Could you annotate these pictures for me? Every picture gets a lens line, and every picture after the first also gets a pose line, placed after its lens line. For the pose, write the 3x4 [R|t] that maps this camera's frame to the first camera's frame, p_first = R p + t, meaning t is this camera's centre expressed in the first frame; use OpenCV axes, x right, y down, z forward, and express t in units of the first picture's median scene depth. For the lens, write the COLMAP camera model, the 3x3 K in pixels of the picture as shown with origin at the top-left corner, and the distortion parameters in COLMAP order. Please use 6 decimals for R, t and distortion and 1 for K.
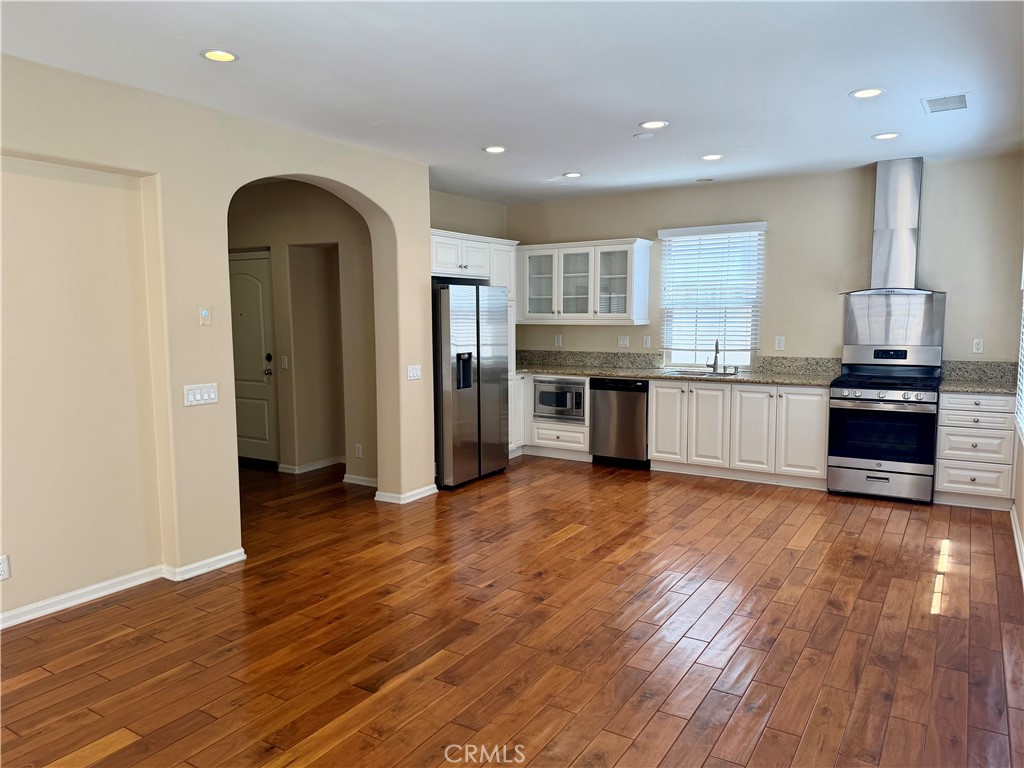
lens RADIAL K [[721.8, 0, 512.0], [0, 721.8, 384.0], [0, 0, 1]] dist [0.000026, -0.000065]
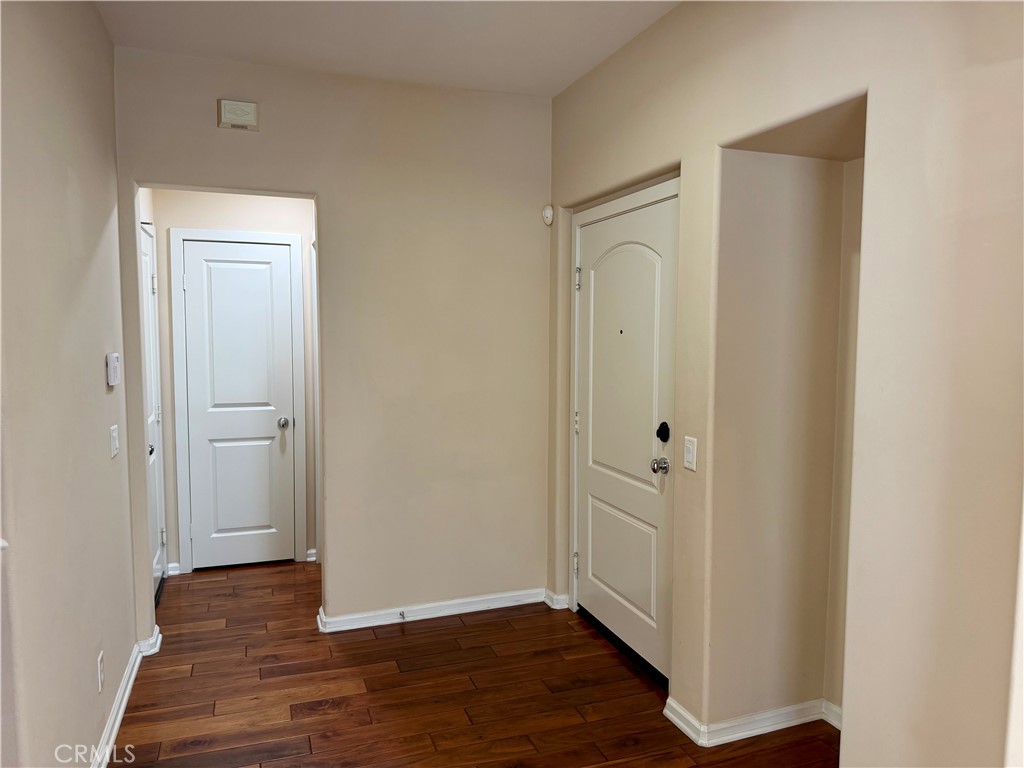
lens RADIAL K [[721.8, 0, 512.0], [0, 721.8, 384.0], [0, 0, 1]] dist [0.000026, -0.000065]
pose [[0.790160, 0.057587, -0.610190, -0.152168], [-0.072438, 0.997373, 0.000325, -0.059421], [0.608605, 0.043944, 0.792255, 0.616383]]
